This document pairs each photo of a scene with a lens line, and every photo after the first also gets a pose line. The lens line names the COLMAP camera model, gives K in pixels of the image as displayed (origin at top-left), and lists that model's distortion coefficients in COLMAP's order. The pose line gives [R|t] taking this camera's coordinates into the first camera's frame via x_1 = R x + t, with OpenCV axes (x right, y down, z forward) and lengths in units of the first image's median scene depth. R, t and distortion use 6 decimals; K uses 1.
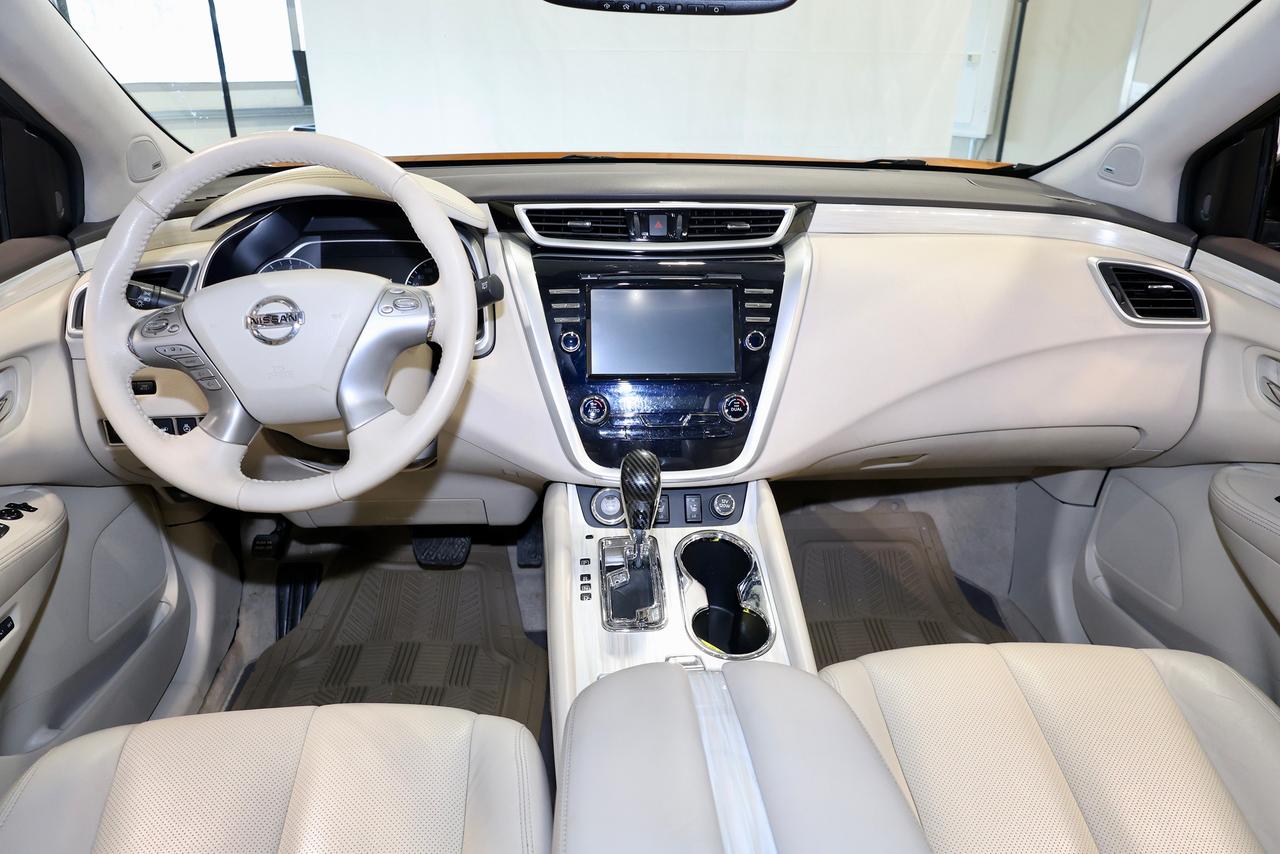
lens RADIAL K [[902.9, 0, 632.6], [0, 902.9, 415.7], [0, 0, 1]] dist [-0.018834, 0.007211]
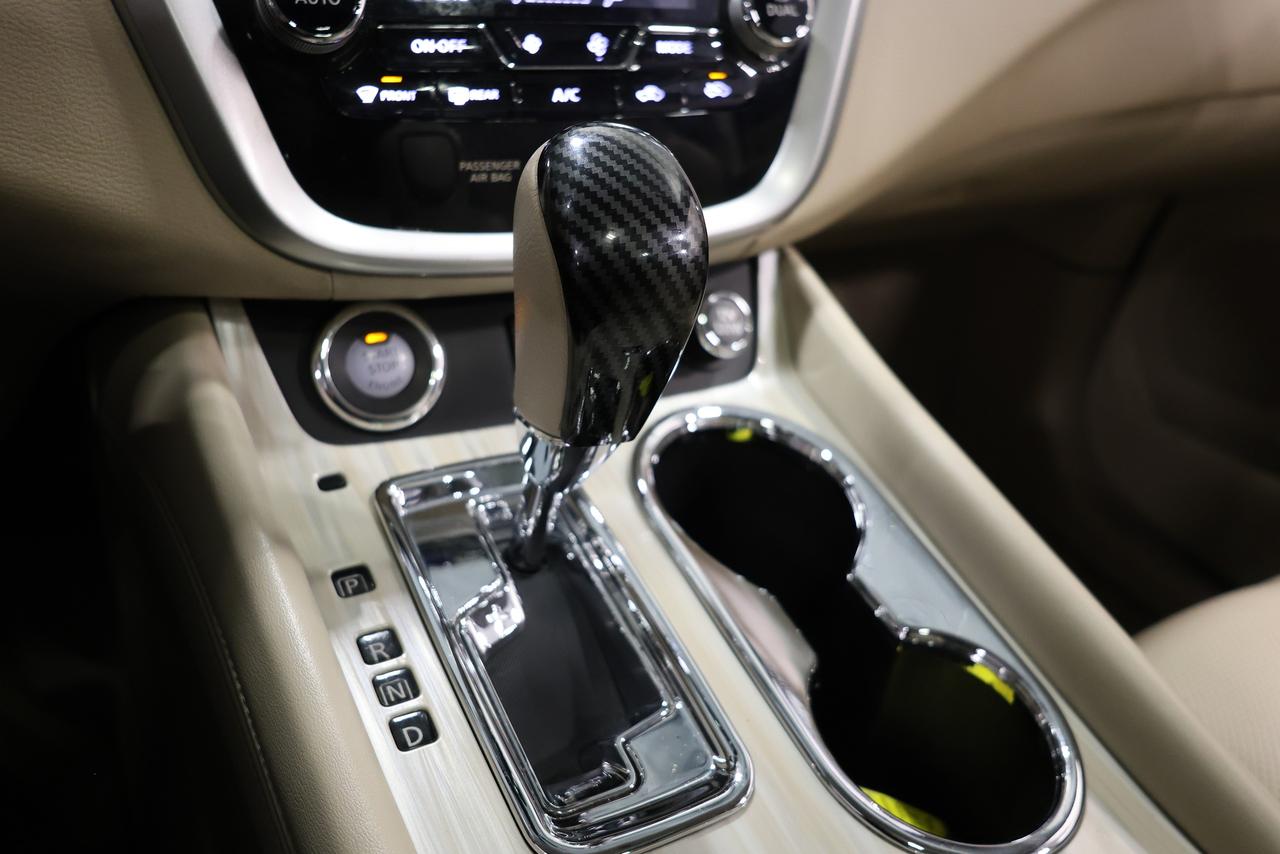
lens RADIAL K [[1166.3, 0, 637.2], [0, 1166.3, 430.3], [0, 0, 1]] dist [-0.005377, 0.006547]
pose [[0.903072, -0.130261, 0.409260, -0.107815], [0.052338, 0.979173, 0.196165, 0.051275], [-0.426289, -0.155731, 0.891081, 0.631420]]
